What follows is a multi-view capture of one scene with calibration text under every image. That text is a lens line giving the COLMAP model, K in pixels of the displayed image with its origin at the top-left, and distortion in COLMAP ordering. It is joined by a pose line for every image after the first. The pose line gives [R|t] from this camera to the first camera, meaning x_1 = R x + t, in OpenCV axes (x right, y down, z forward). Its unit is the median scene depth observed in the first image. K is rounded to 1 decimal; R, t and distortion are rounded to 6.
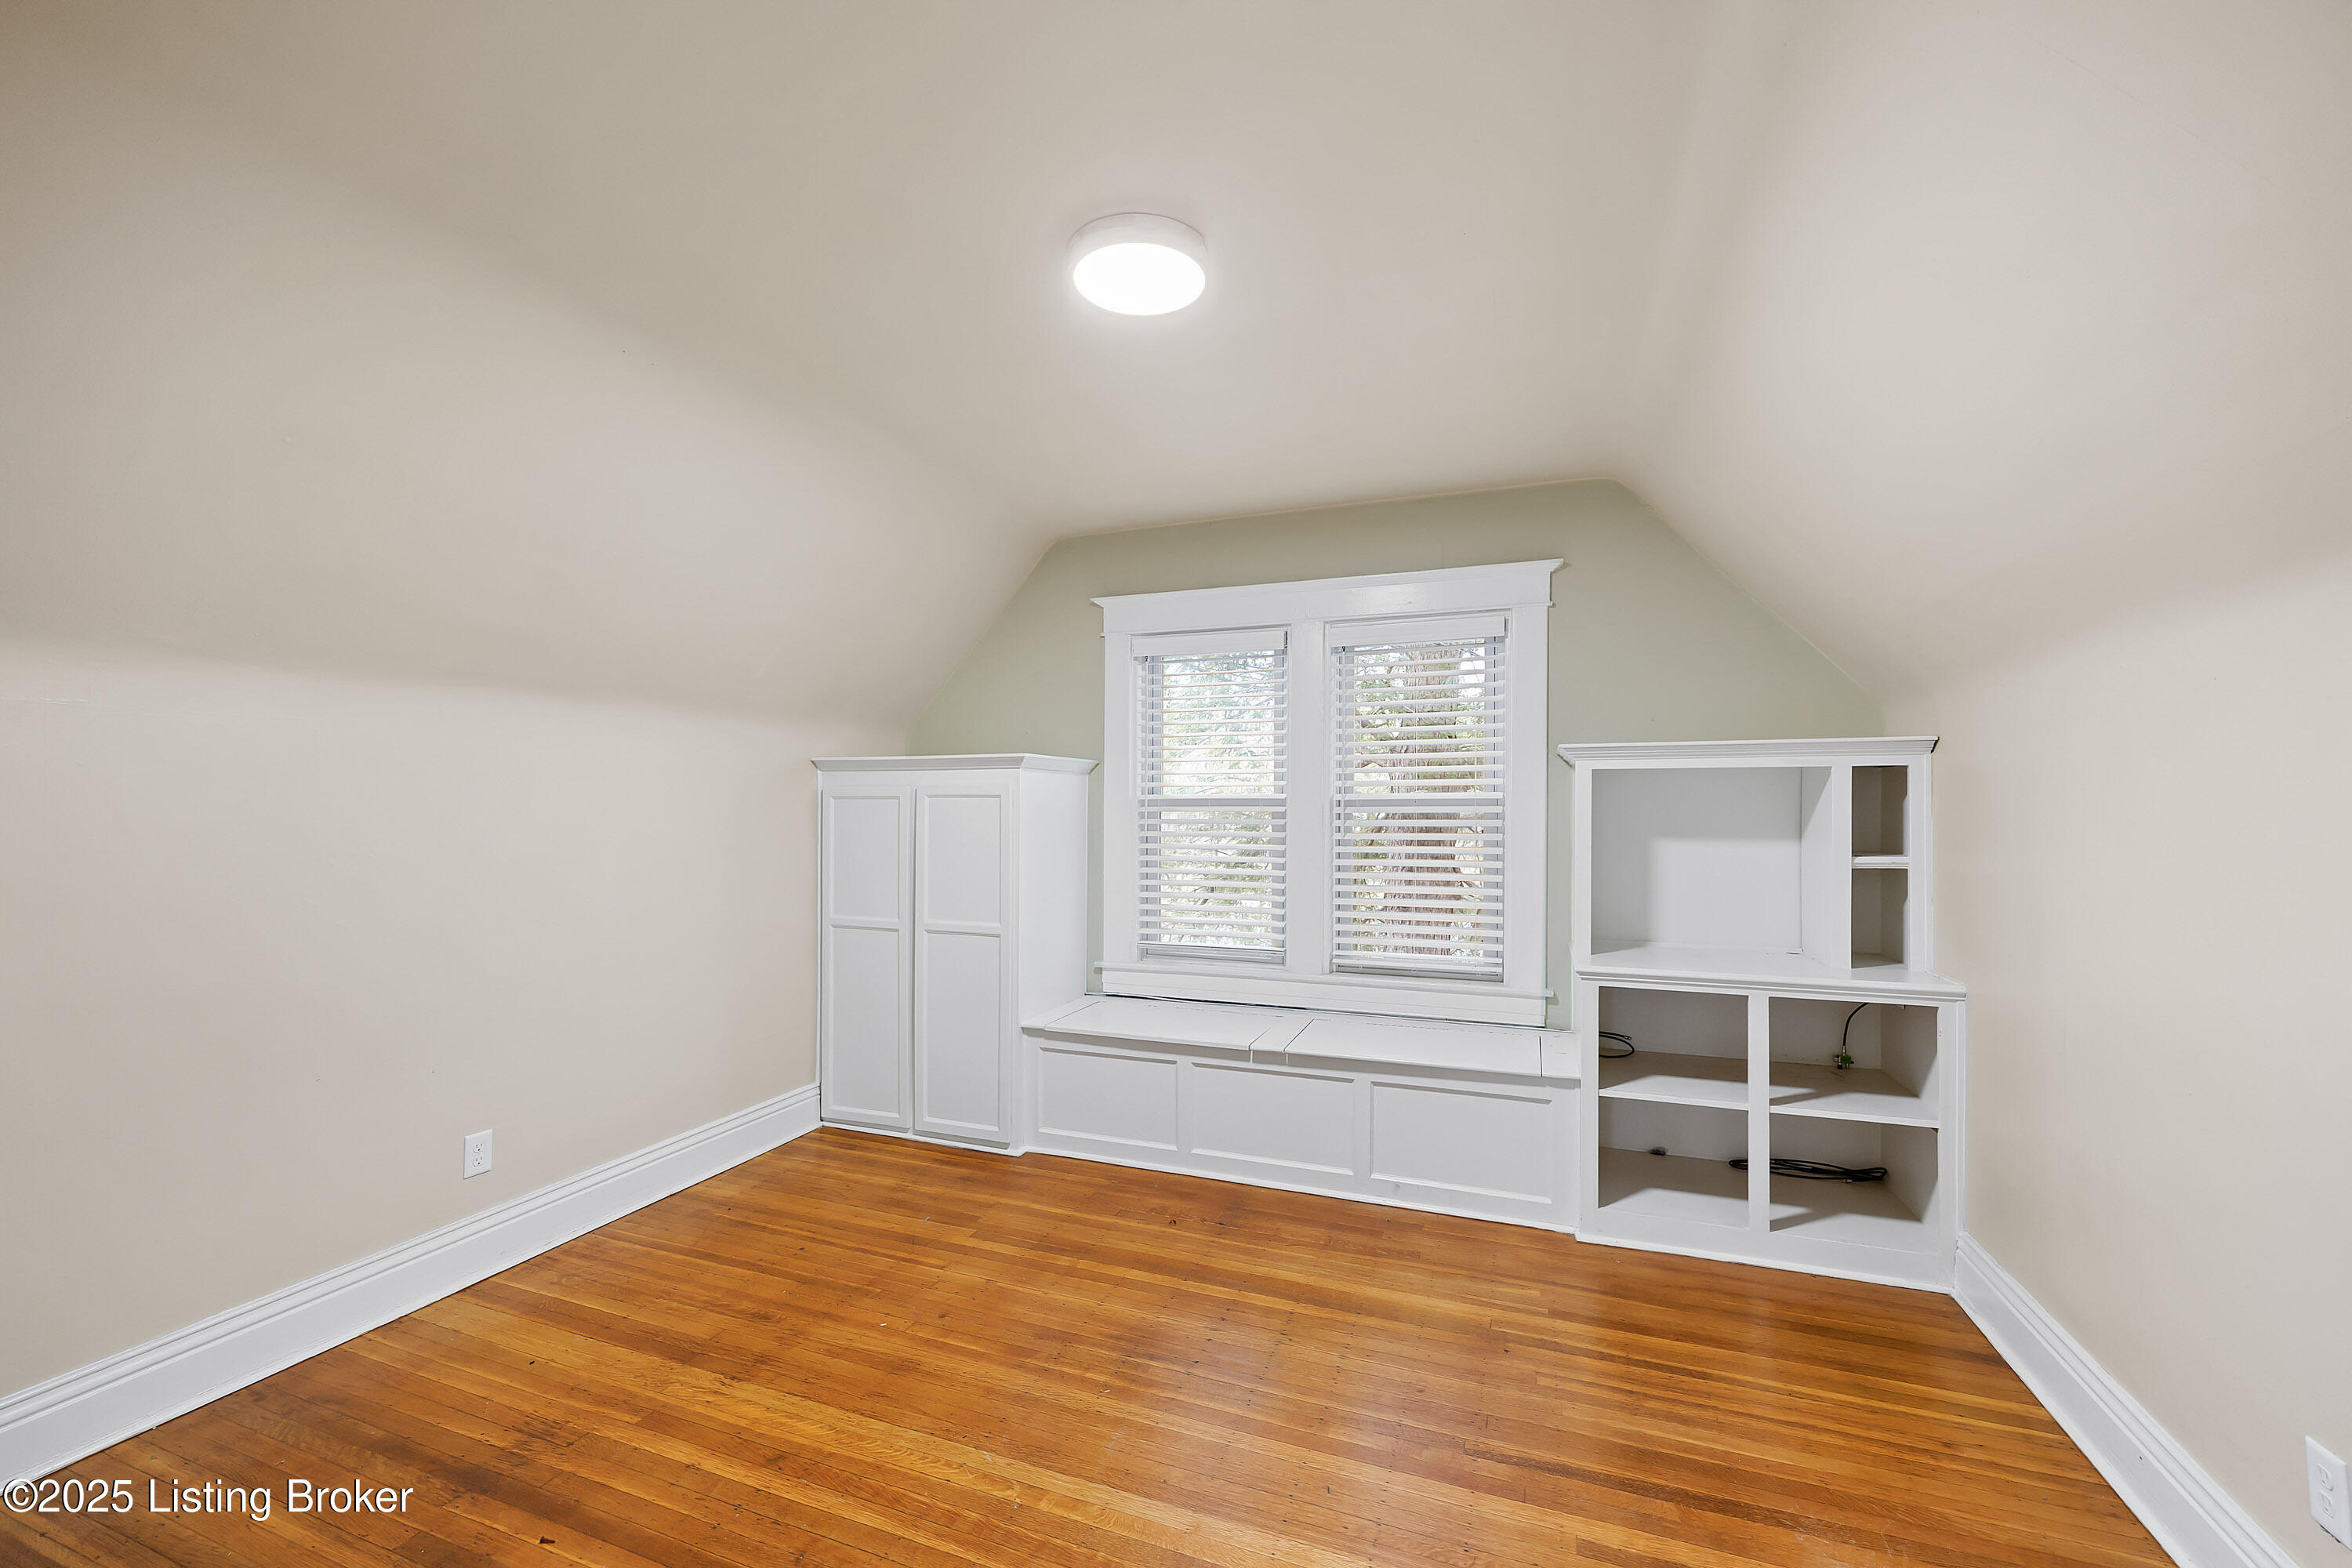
lens RADIAL K [[938.0, 0, 1182.6], [0, 938.0, 807.1], [0, 0, 1]] dist [0.000354, 0.000065]
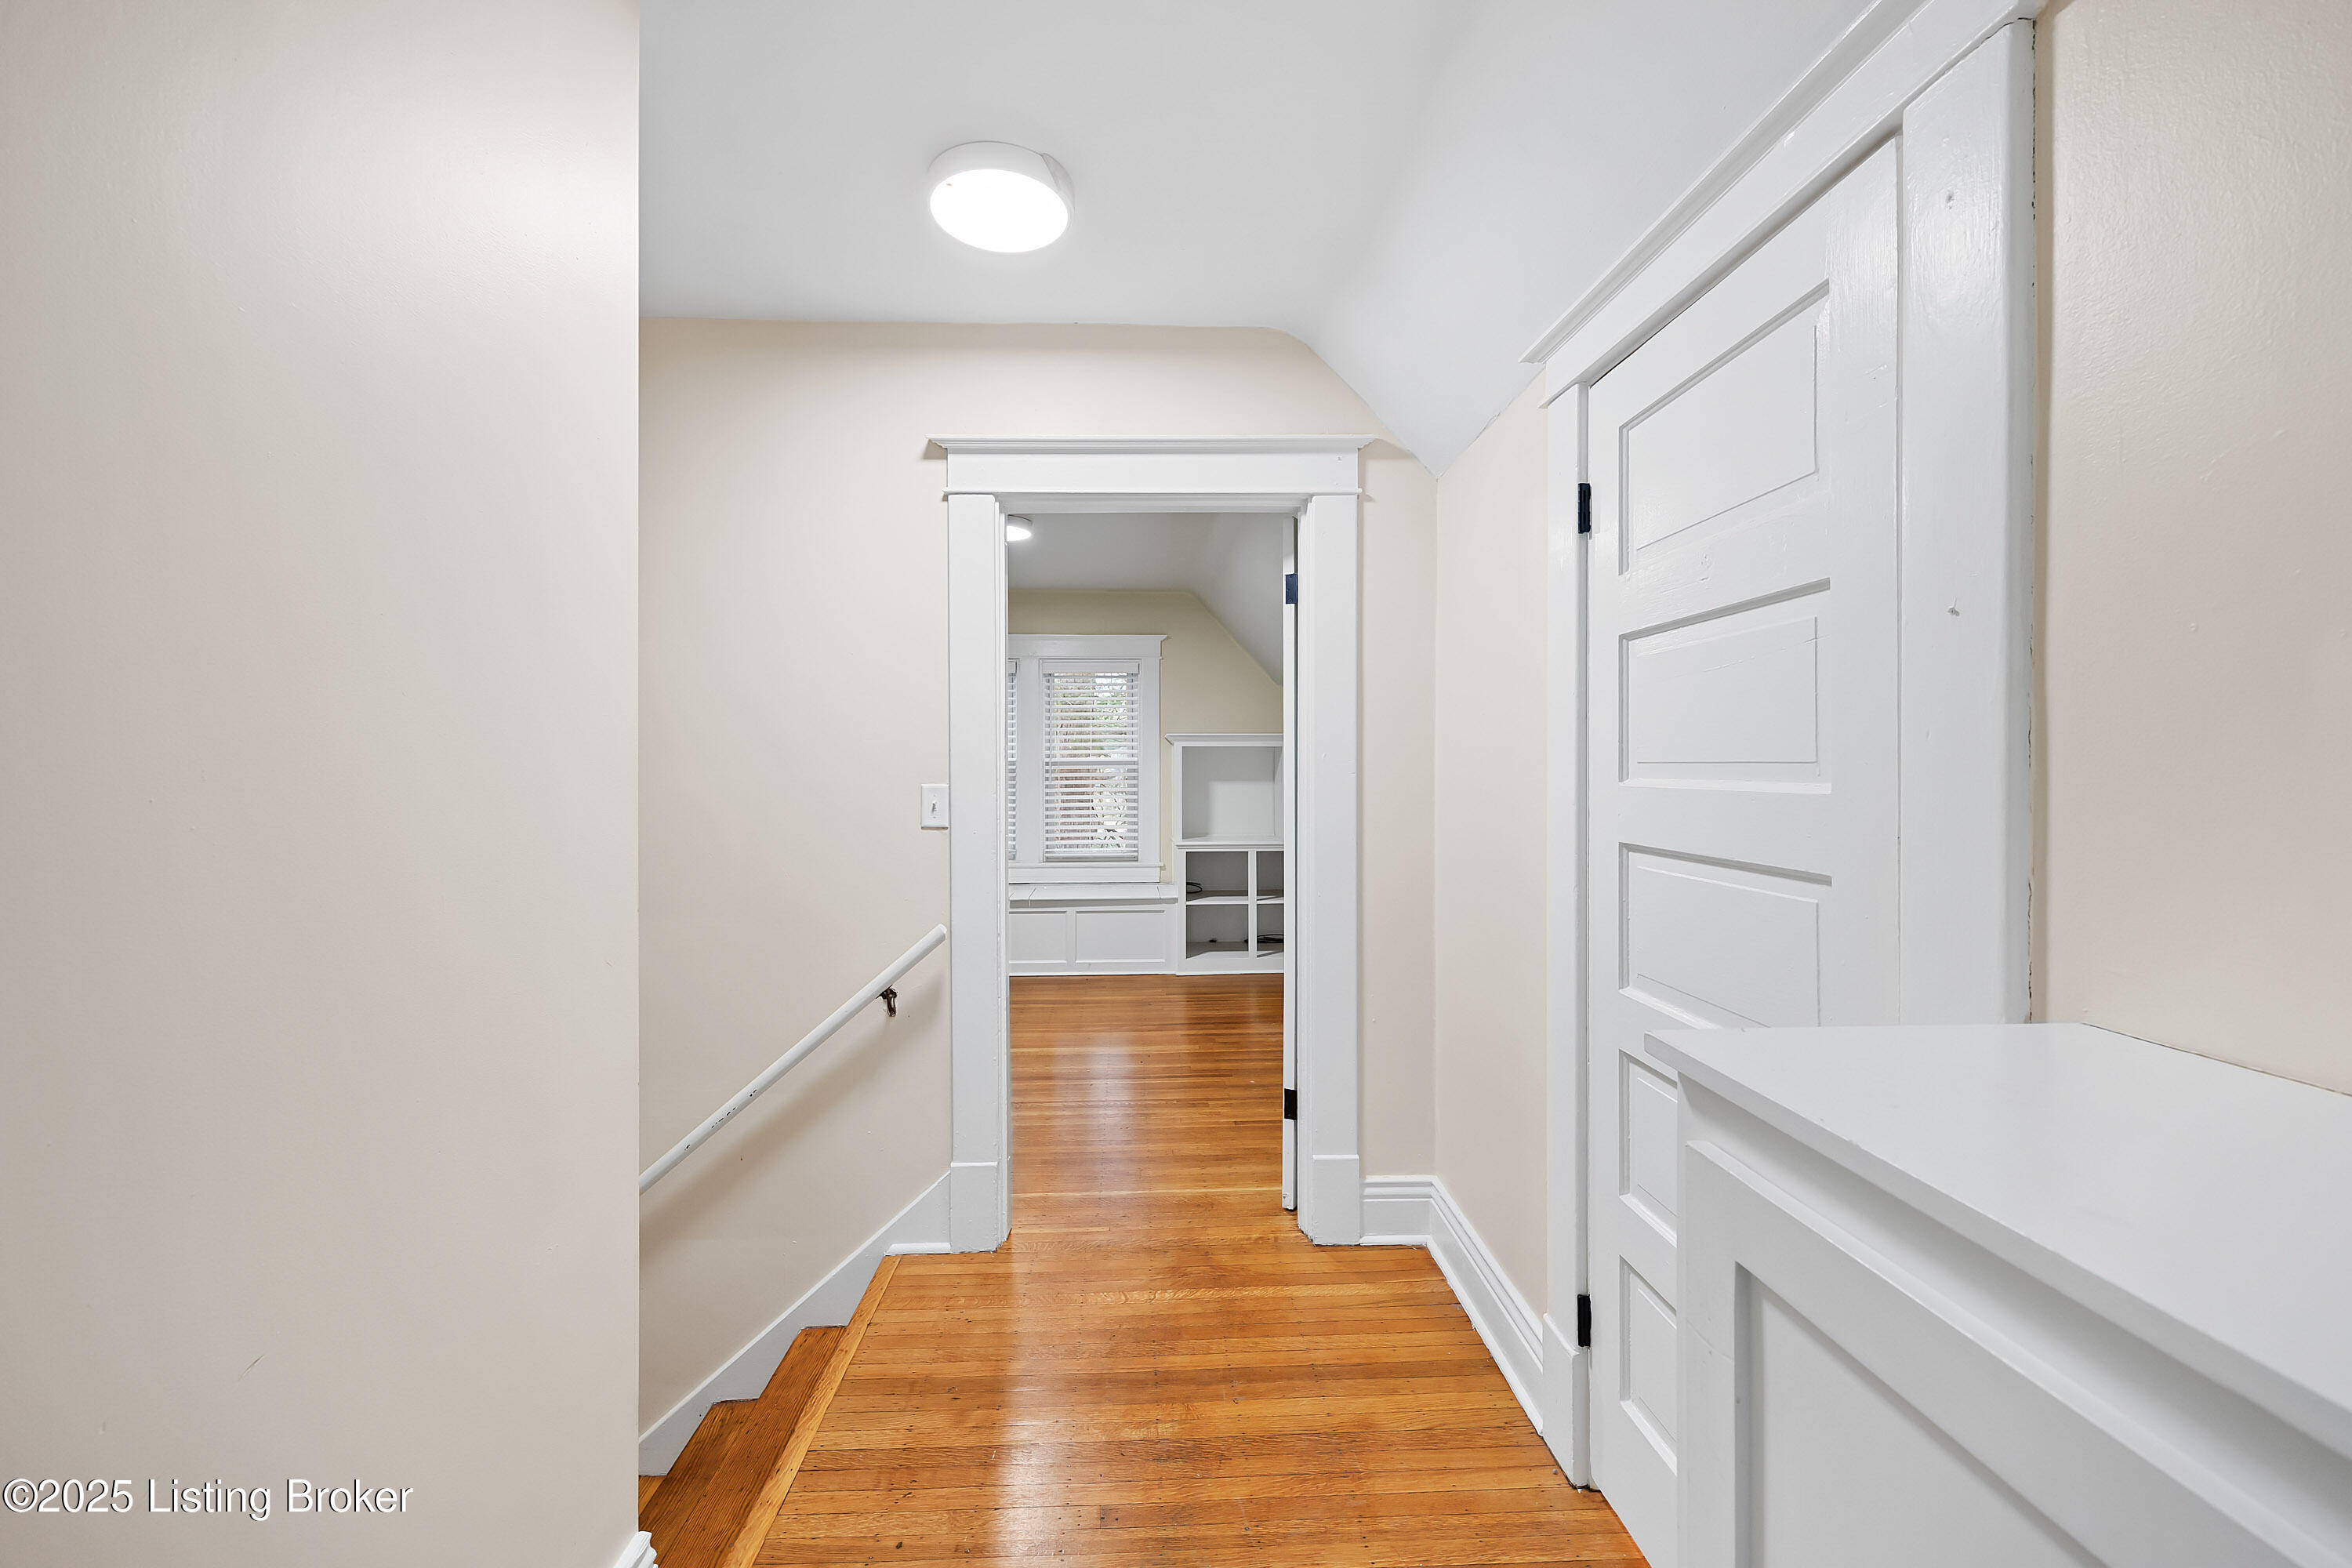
lens RADIAL K [[938.0, 0, 1176.6], [0, 938.0, 774.0], [0, 0, 1]] dist [0.000354, 0.000065]
pose [[0.919164, -0.002758, 0.393866, -0.357227], [0.001903, 0.999995, 0.002563, 0.012902], [-0.393871, -0.001607, 0.919164, -0.822190]]
